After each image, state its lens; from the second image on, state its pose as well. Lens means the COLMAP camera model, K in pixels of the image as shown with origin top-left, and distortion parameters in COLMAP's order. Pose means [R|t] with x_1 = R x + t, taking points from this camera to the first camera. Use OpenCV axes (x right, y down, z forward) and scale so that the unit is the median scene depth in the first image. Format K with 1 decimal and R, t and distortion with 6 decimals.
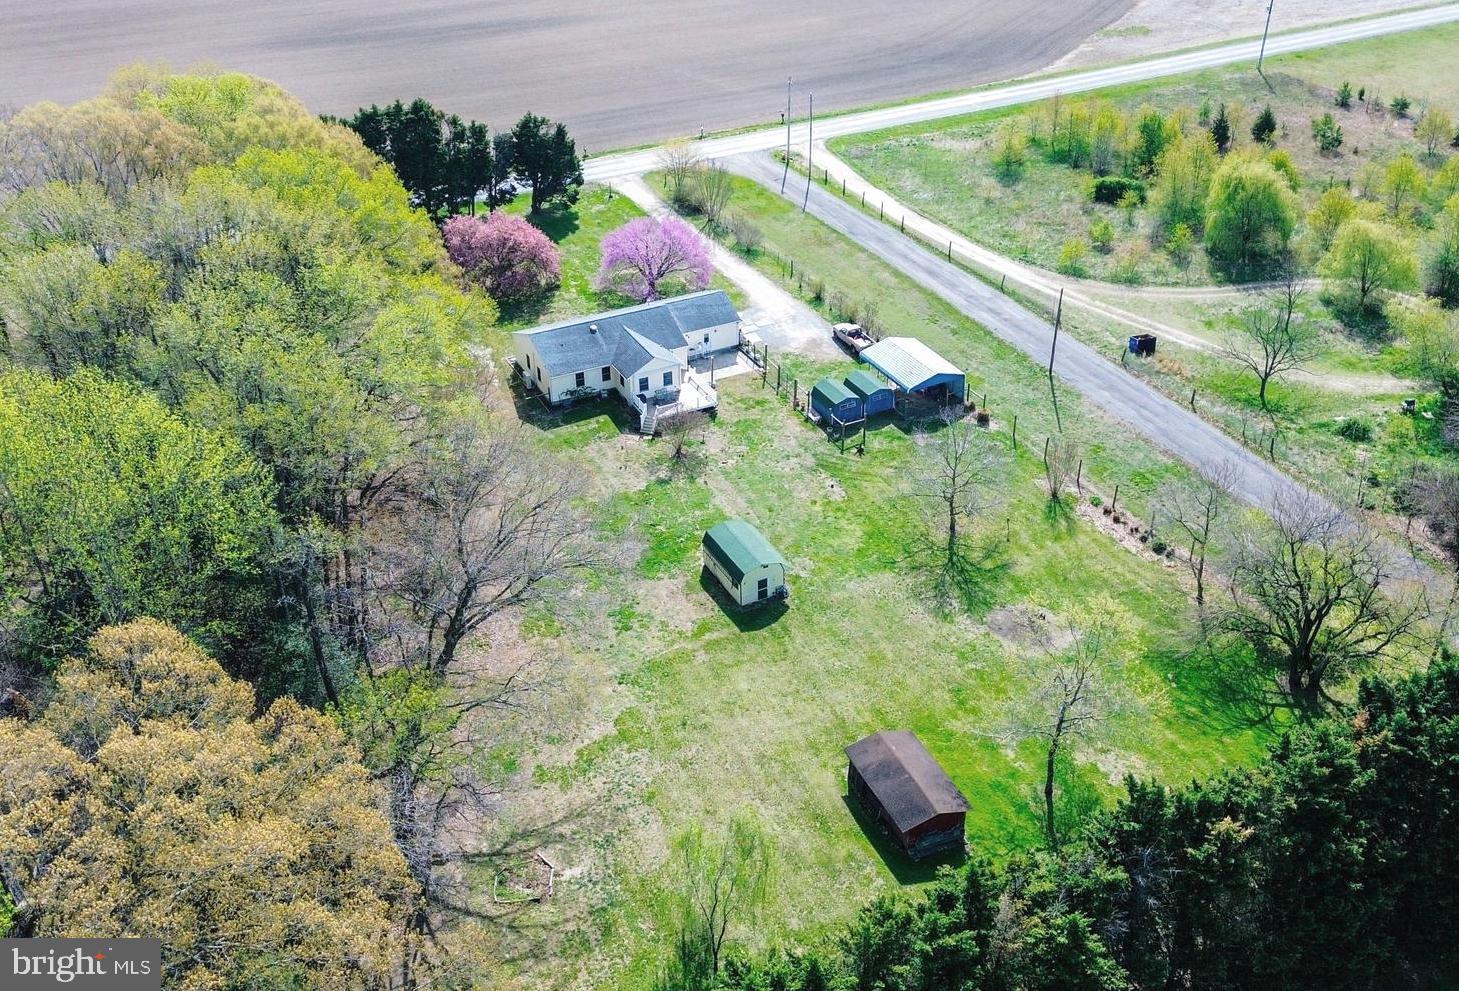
lens RADIAL K [[1365.9, 0, 729.5], [0, 1365.9, 495.5], [0, 0, 1]] dist [0.008839, 0.000898]
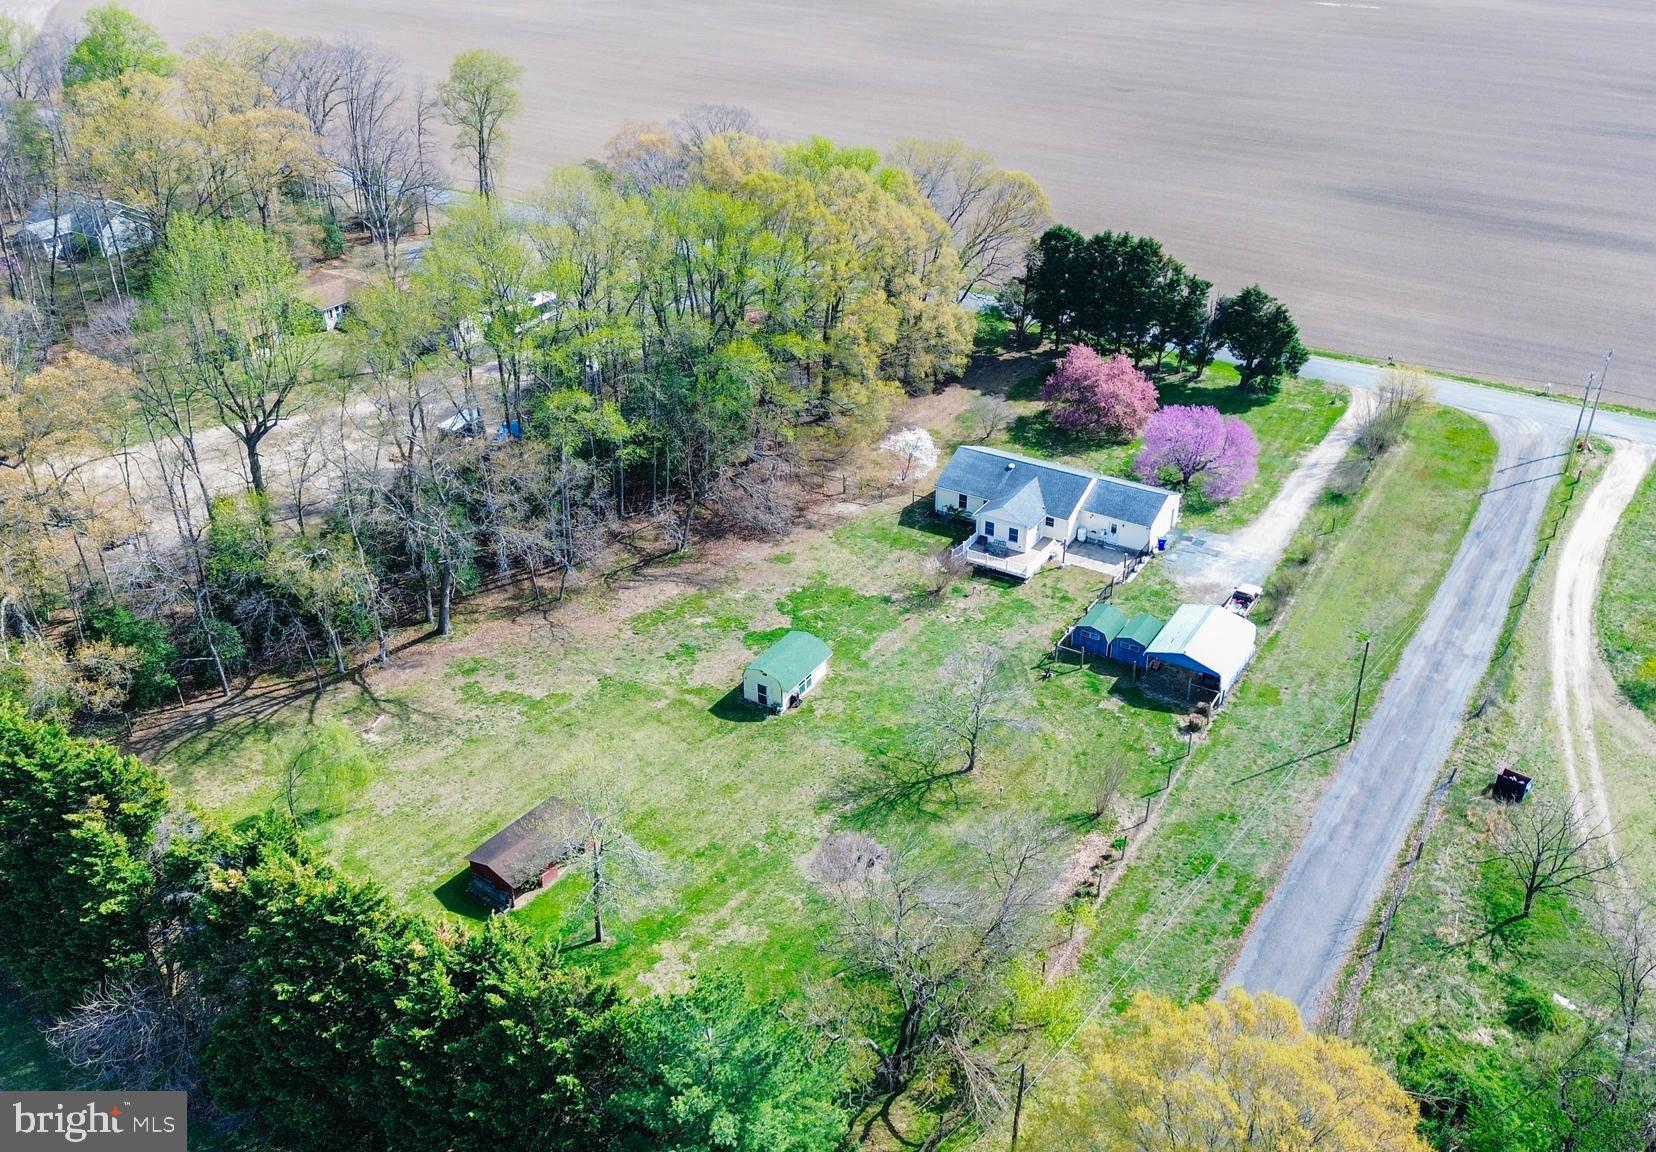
lens RADIAL K [[1382.0, 0, 828.0], [0, 1382.0, 576.0], [0, 0, 1]] dist [-0.000730, -0.006598]
pose [[0.519531, 0.434704, -0.735609, 0.630050], [-0.465558, 0.865912, 0.182901, -0.179908], [0.716480, 0.247446, 0.652248, 0.264143]]
